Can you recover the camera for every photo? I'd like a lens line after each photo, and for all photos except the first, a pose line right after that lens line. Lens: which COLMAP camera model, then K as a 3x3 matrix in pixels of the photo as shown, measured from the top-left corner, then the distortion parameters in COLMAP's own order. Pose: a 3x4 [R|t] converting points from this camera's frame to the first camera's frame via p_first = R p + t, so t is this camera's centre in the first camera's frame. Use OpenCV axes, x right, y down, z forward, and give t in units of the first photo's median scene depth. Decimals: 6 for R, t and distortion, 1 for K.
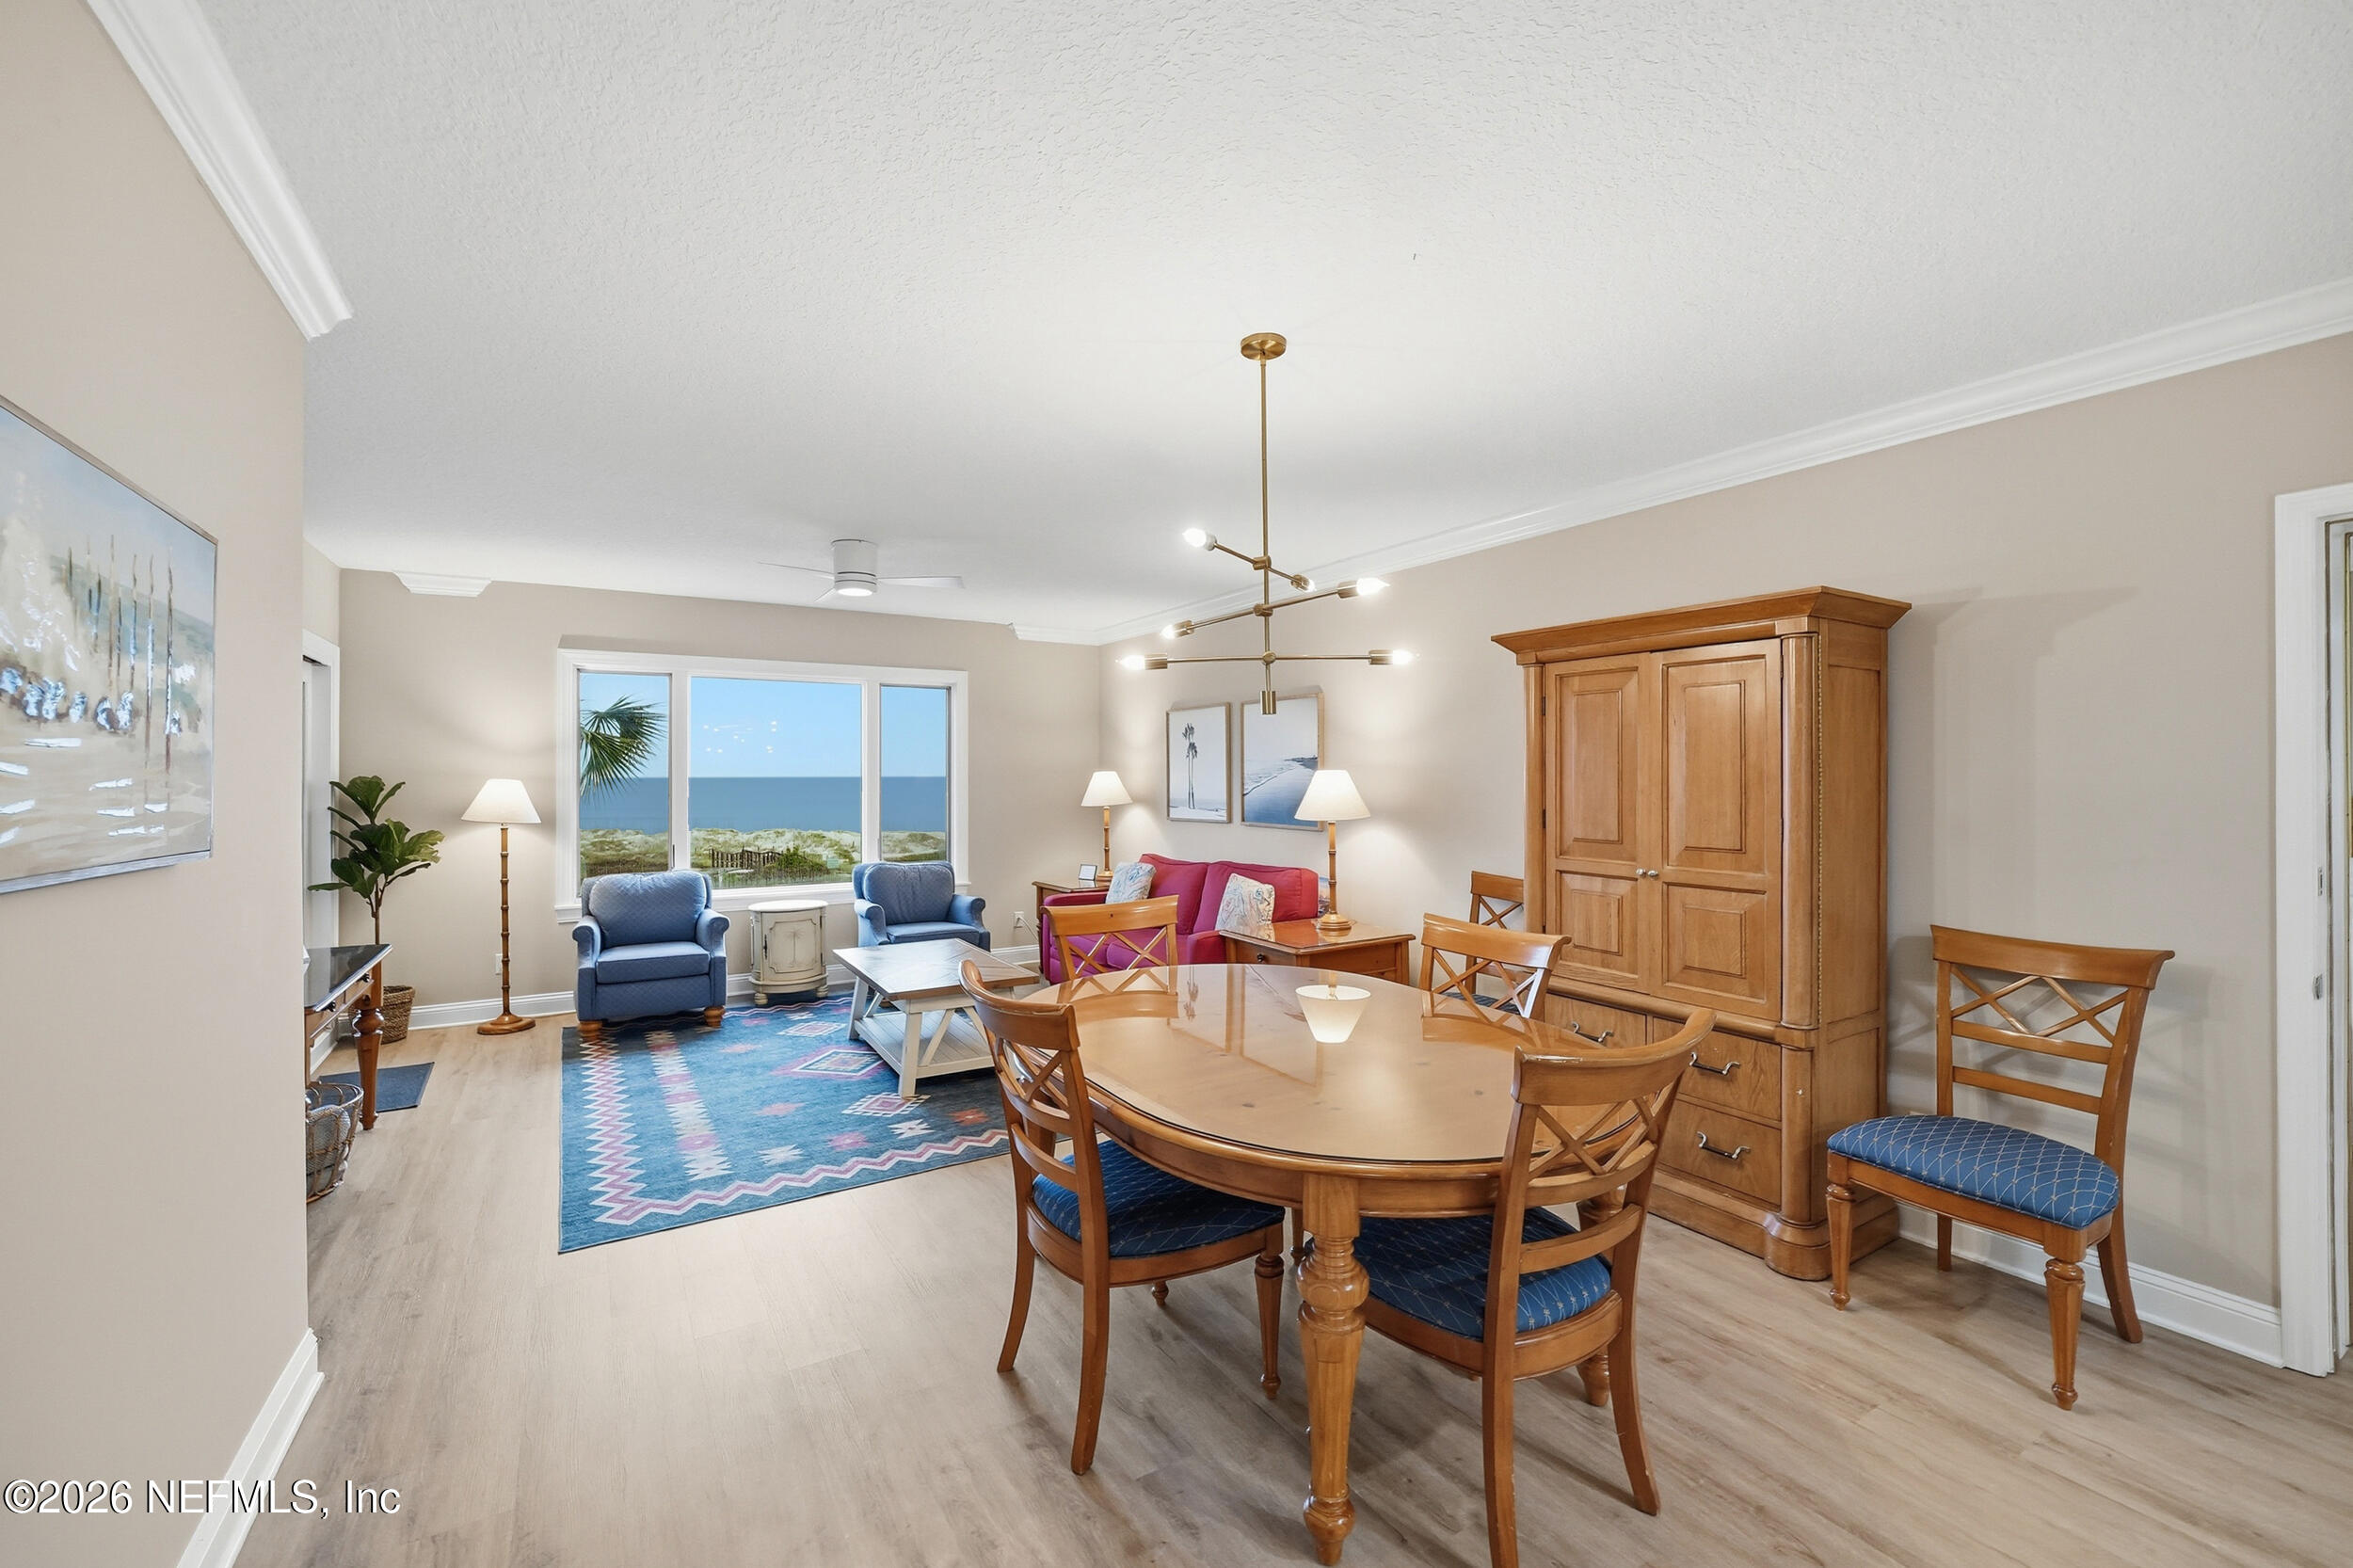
lens RADIAL K [[975.9, 0, 1158.2], [0, 975.9, 780.5], [0, 0, 1]] dist [0.001574, 0.000058]
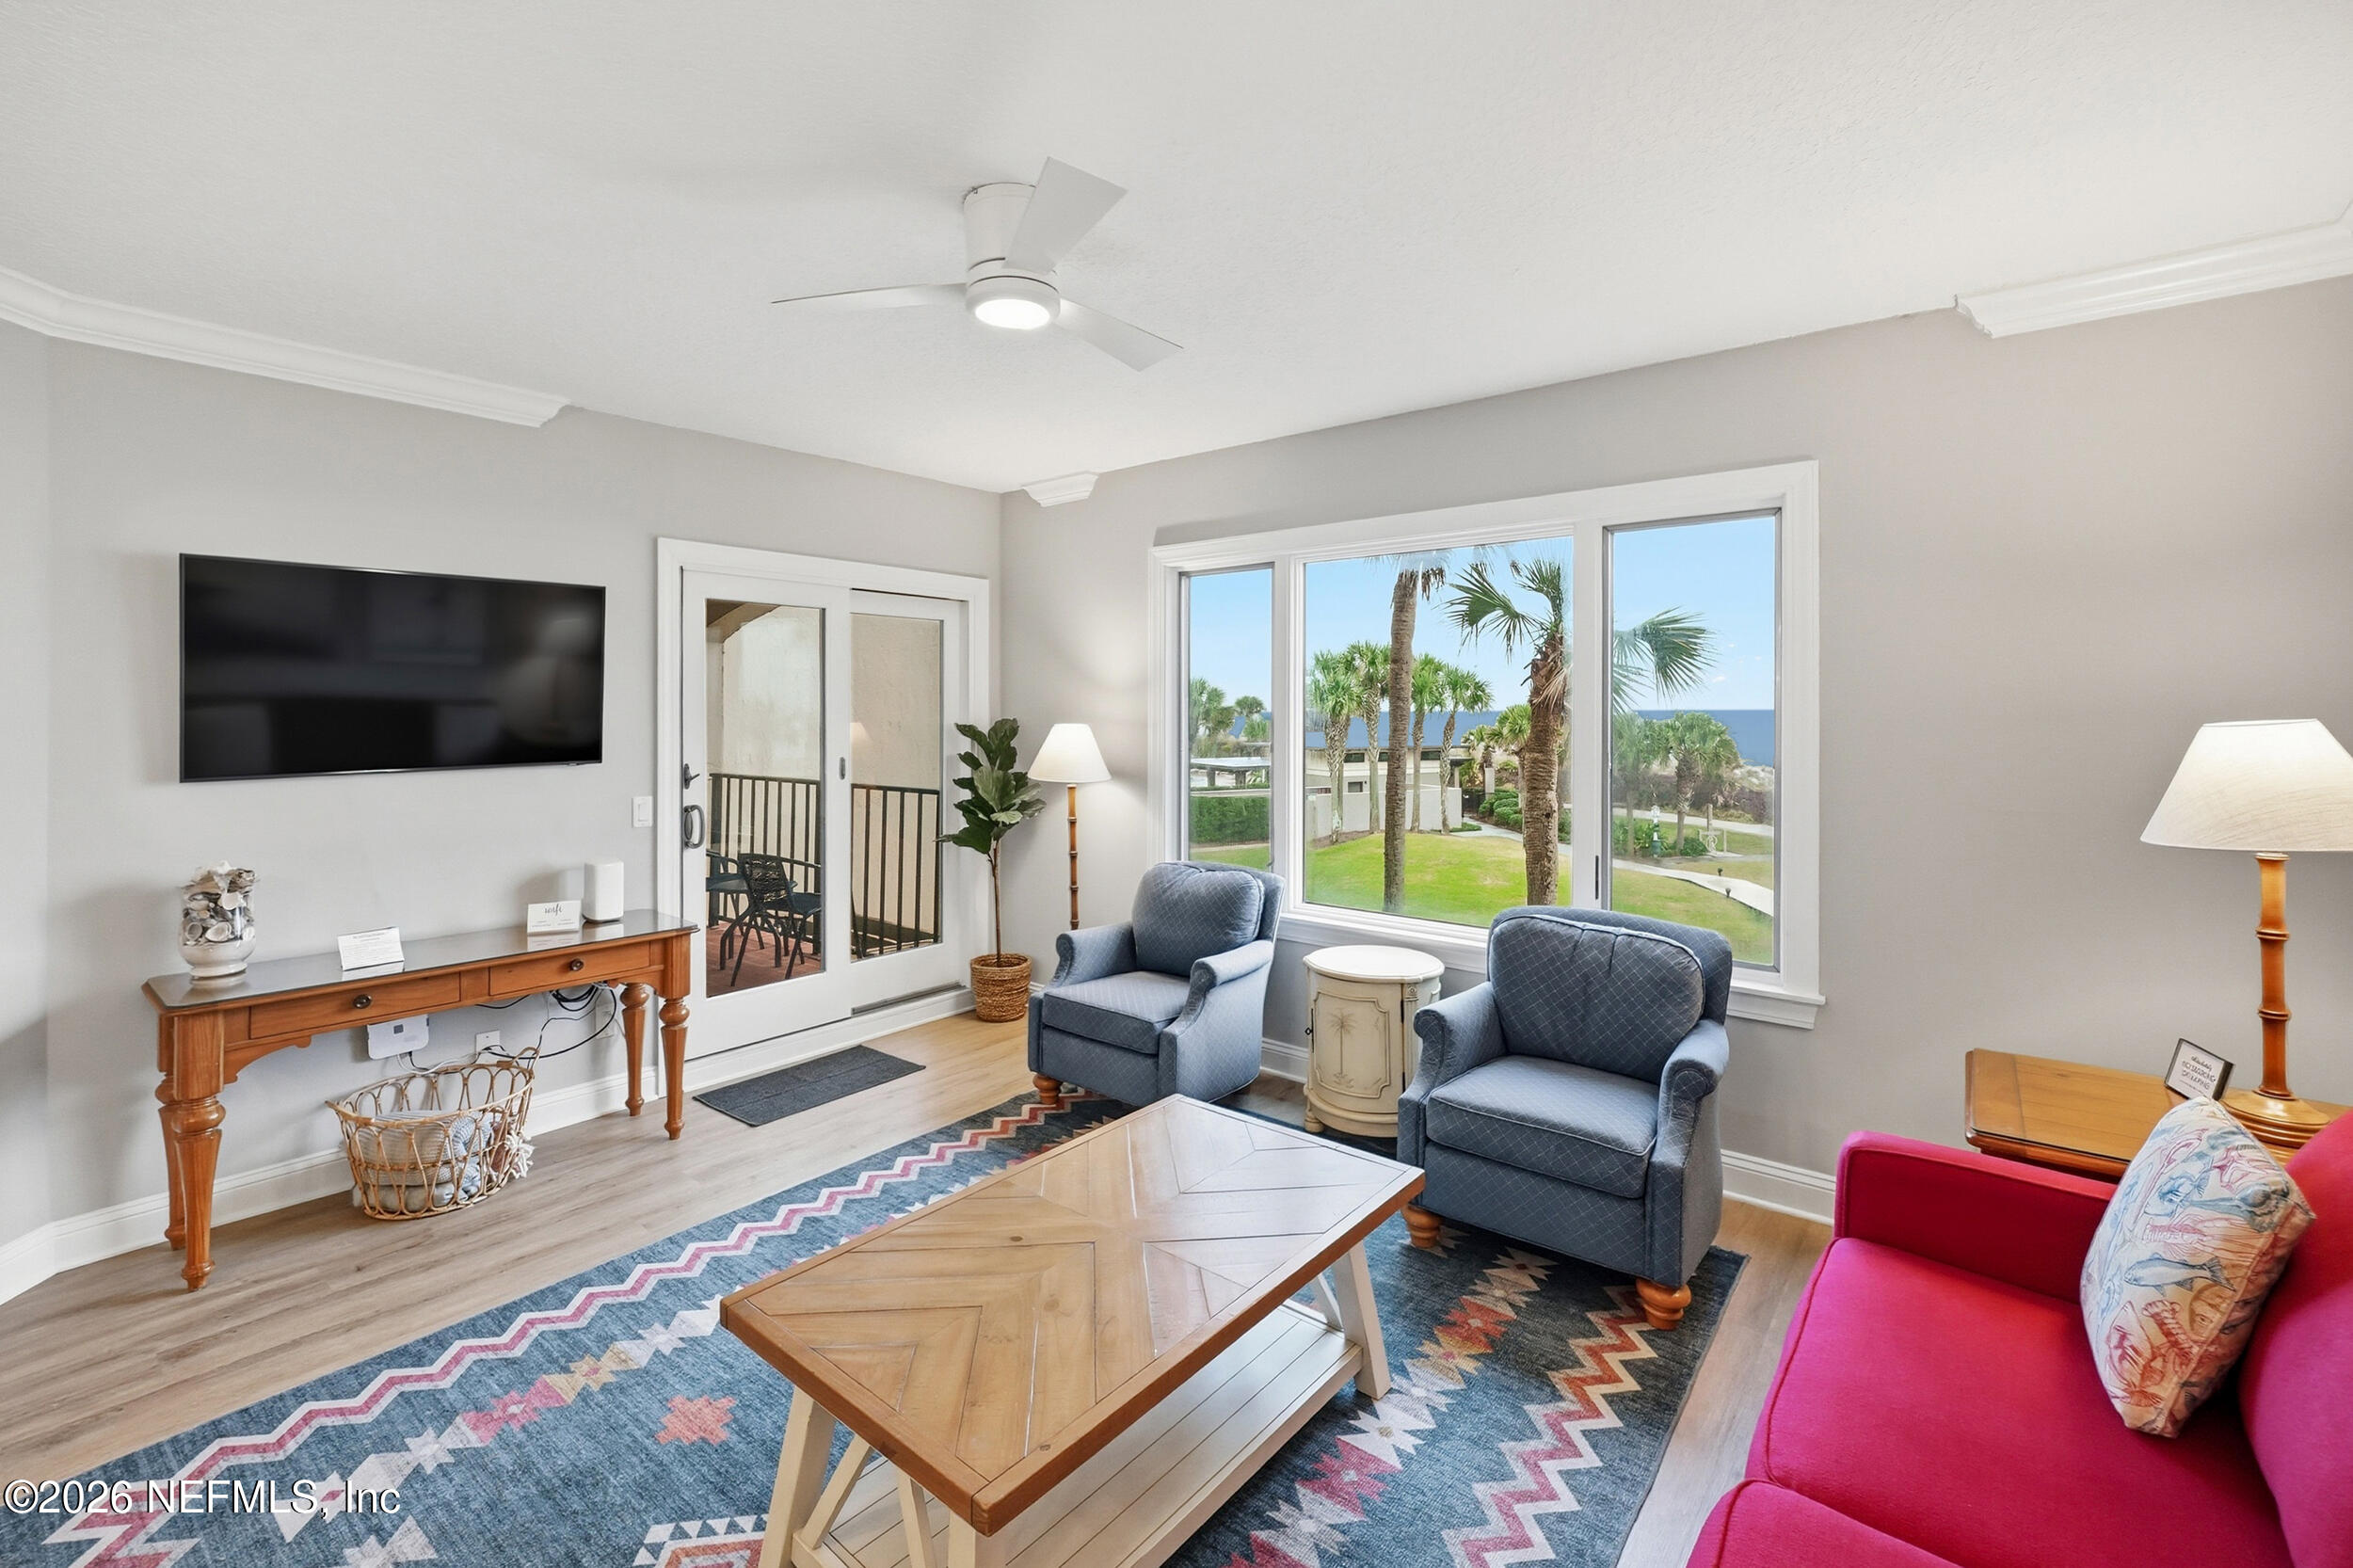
lens RADIAL K [[1032.3, 0, 1178.8], [0, 1032.3, 708.1], [0, 0, 1]] dist [-0.001575, 0.000399]
pose [[0.353224, 0.000103, -0.935539, 0.140253], [-0.005303, 0.999984, -0.001892, -0.013500], [0.935524, 0.005630, 0.353219, 0.827170]]
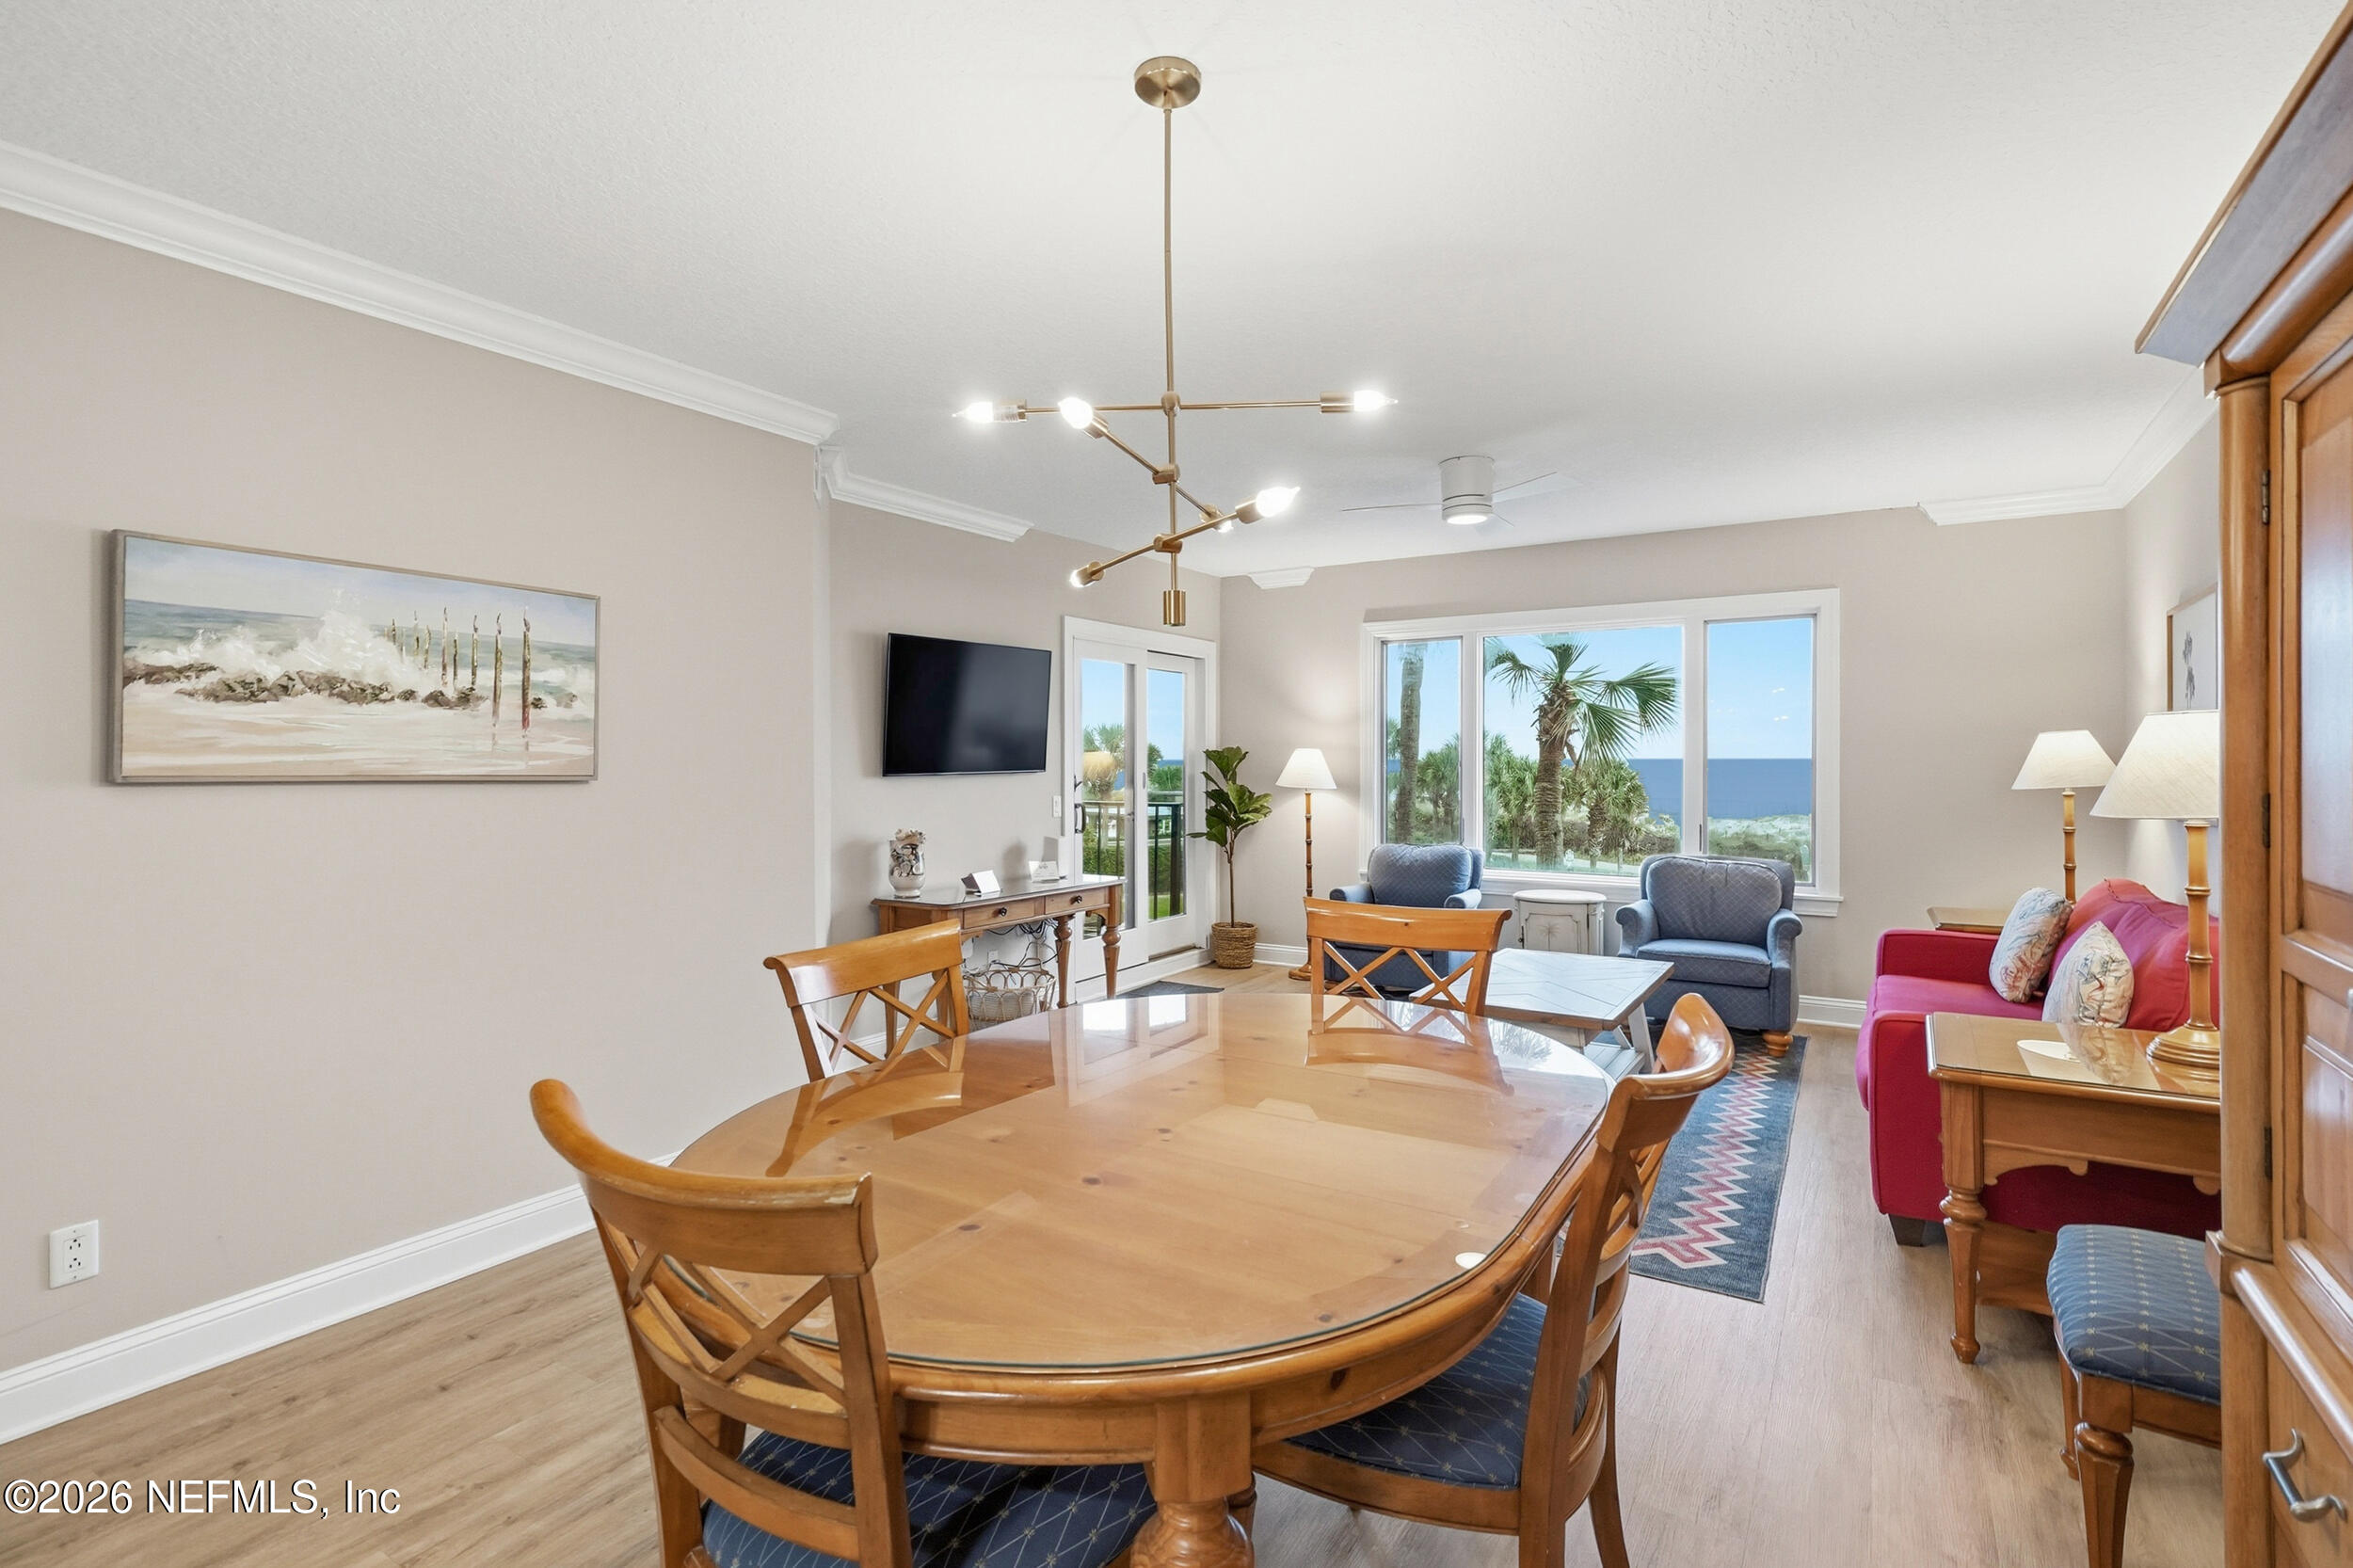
lens RADIAL K [[1109.1, 0, 1169.3], [0, 1109.1, 763.4], [0, 0, 1]] dist [0.006888, 0.000721]
pose [[0.448825, 0.003117, -0.893614, 0.390866], [-0.002586, 0.999994, 0.002189, 0.013829], [0.893616, 0.001328, 0.448830, 0.316202]]
